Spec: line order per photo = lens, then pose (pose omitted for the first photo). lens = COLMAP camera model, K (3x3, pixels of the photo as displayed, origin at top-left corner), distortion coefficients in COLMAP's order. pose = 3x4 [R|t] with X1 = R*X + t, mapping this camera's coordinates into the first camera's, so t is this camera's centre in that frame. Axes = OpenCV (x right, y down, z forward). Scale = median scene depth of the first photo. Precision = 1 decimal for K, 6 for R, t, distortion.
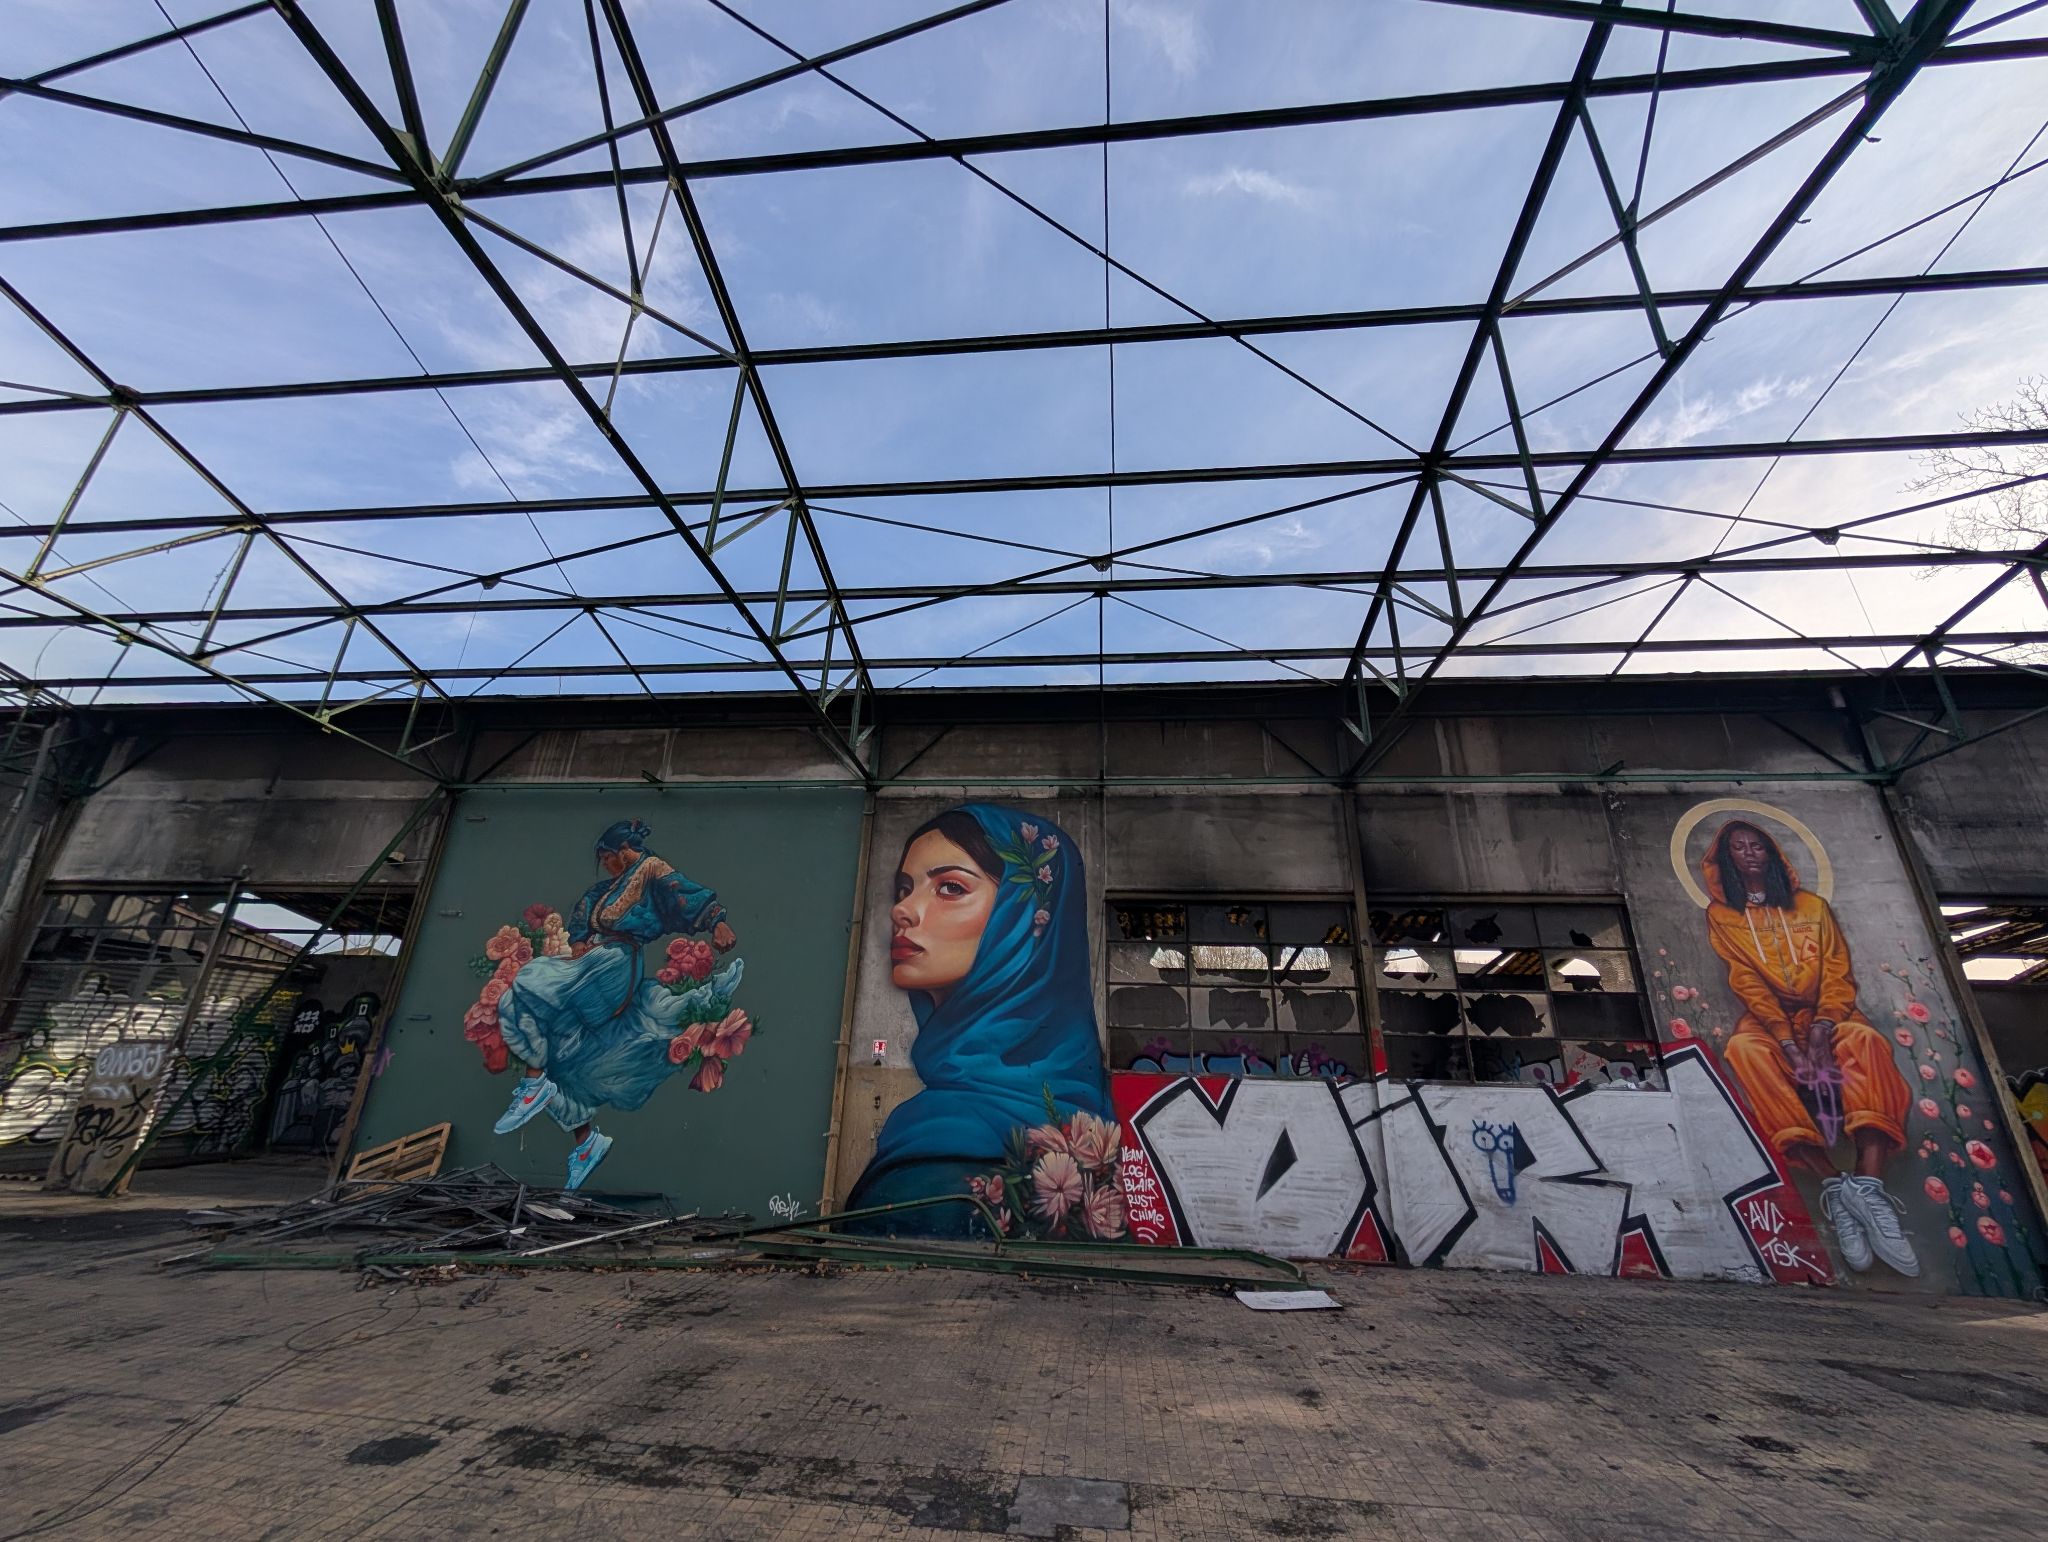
lens RADIAL K [[771.7, 0, 1029.2], [0, 771.7, 780.3], [0, 0, 1]] dist [0.000284, -0.000192]
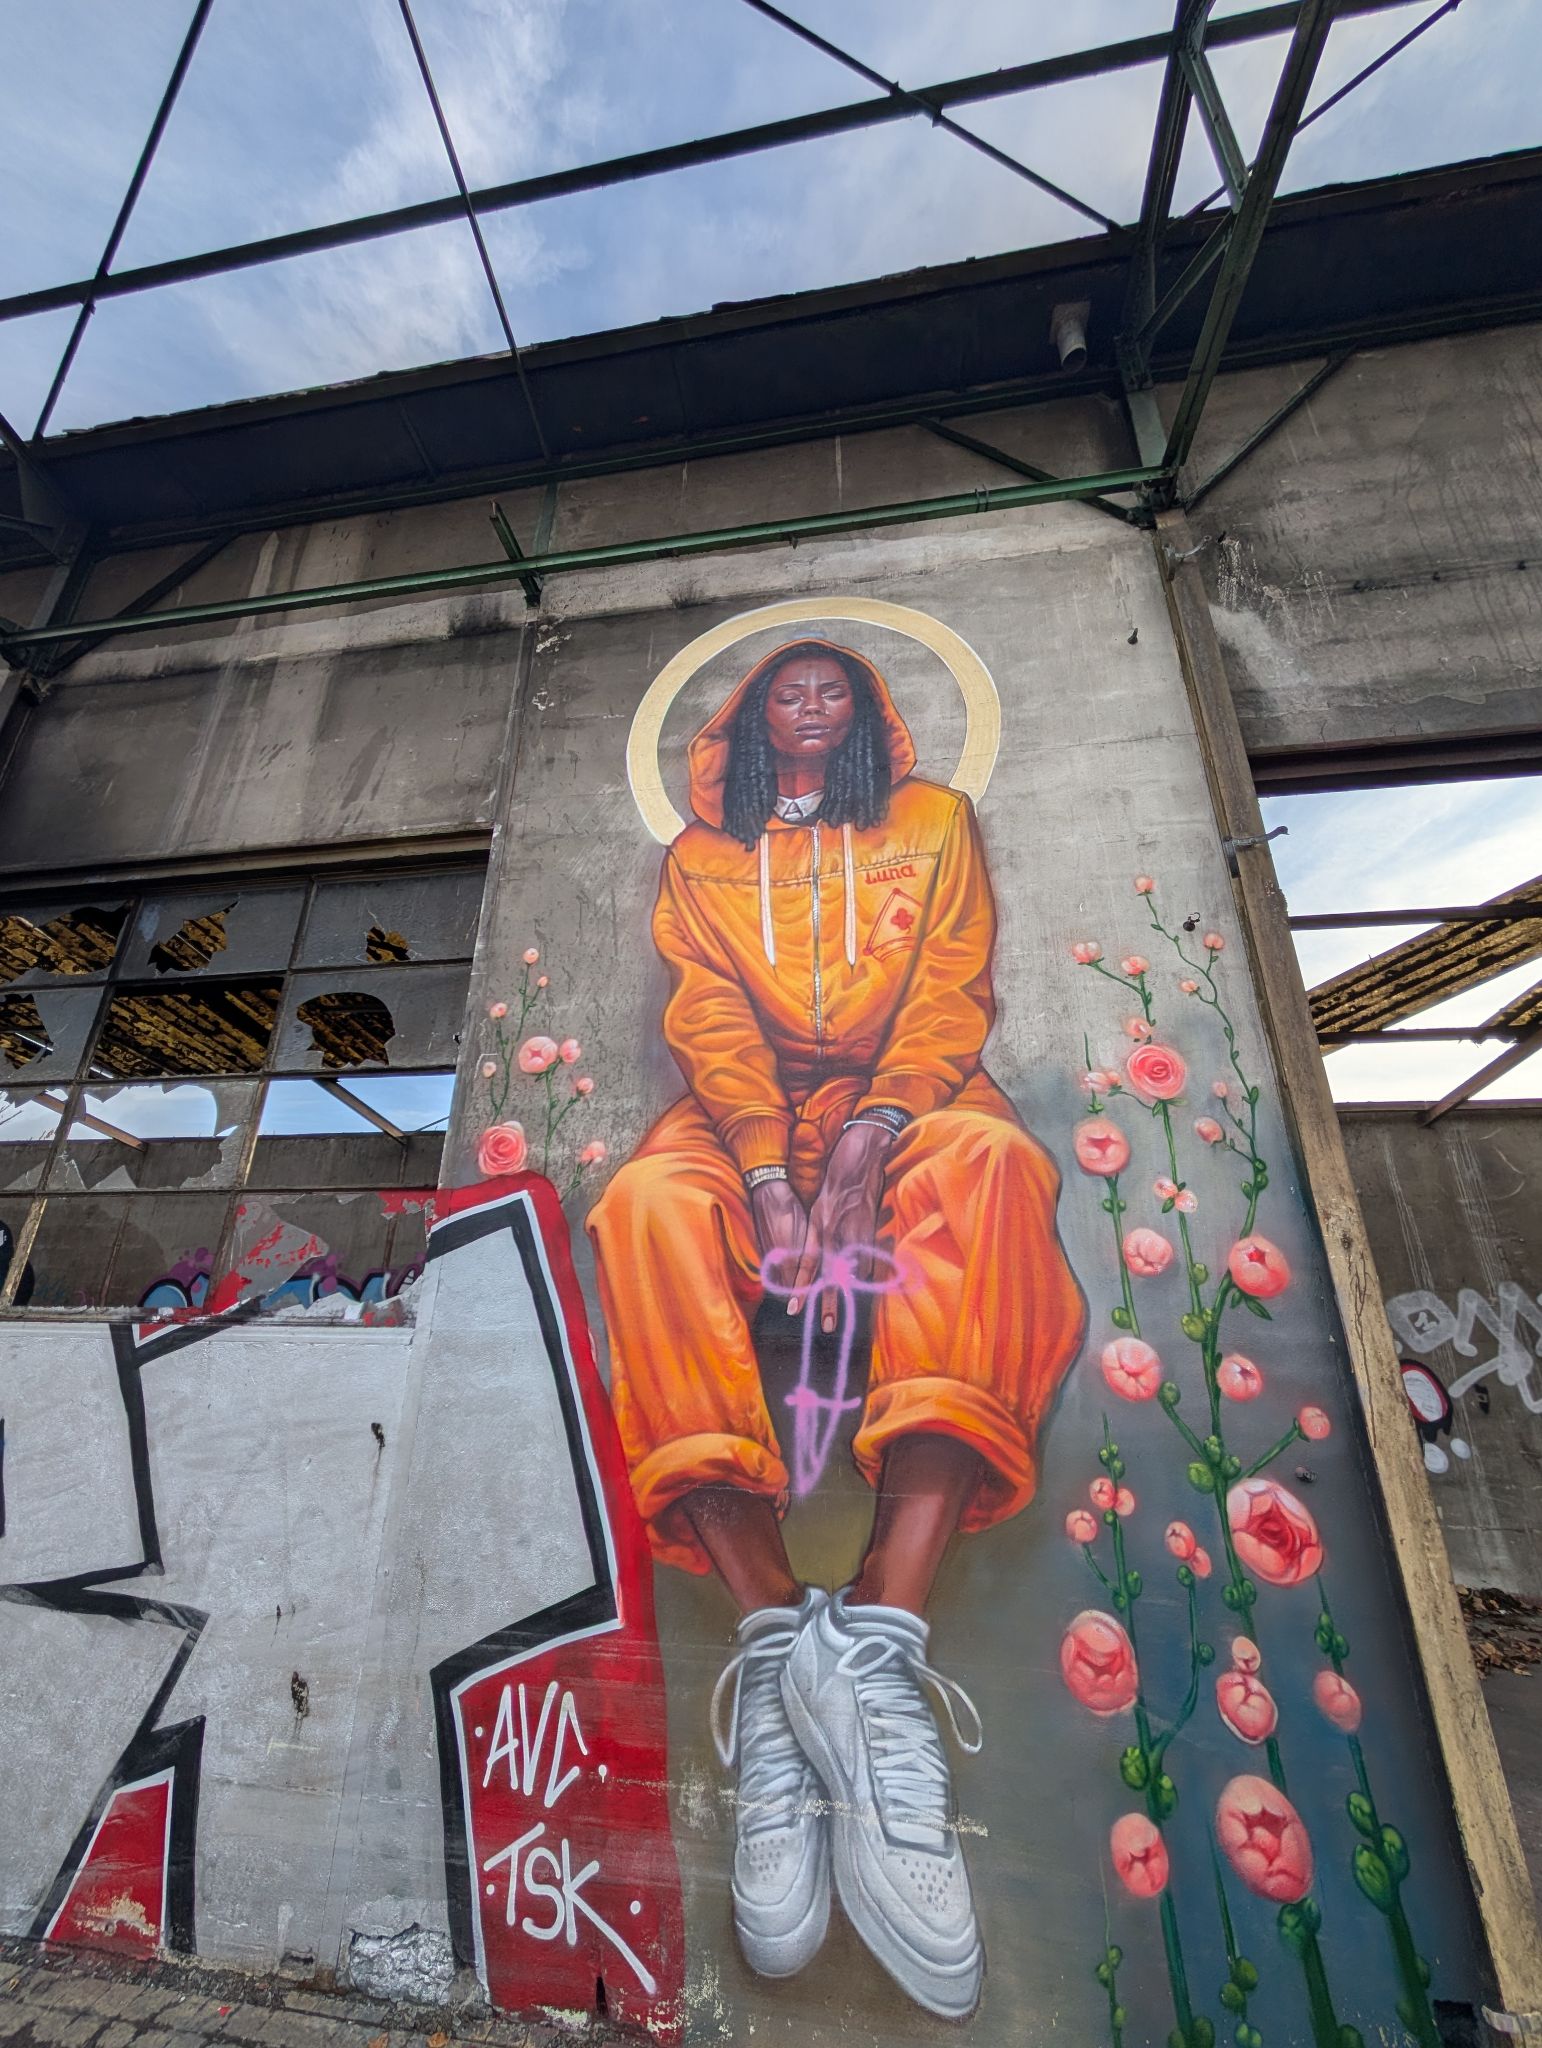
lens RADIAL K [[771.7, 0, 768.5], [0, 771.7, 1023.1], [0, 0, 1]] dist [0.000284, -0.000192]
pose [[0.997823, -0.036361, -0.055021, 0.909146], [0.036084, 0.999331, -0.006027, 0.248739], [0.055203, 0.004029, 0.998467, 0.598875]]
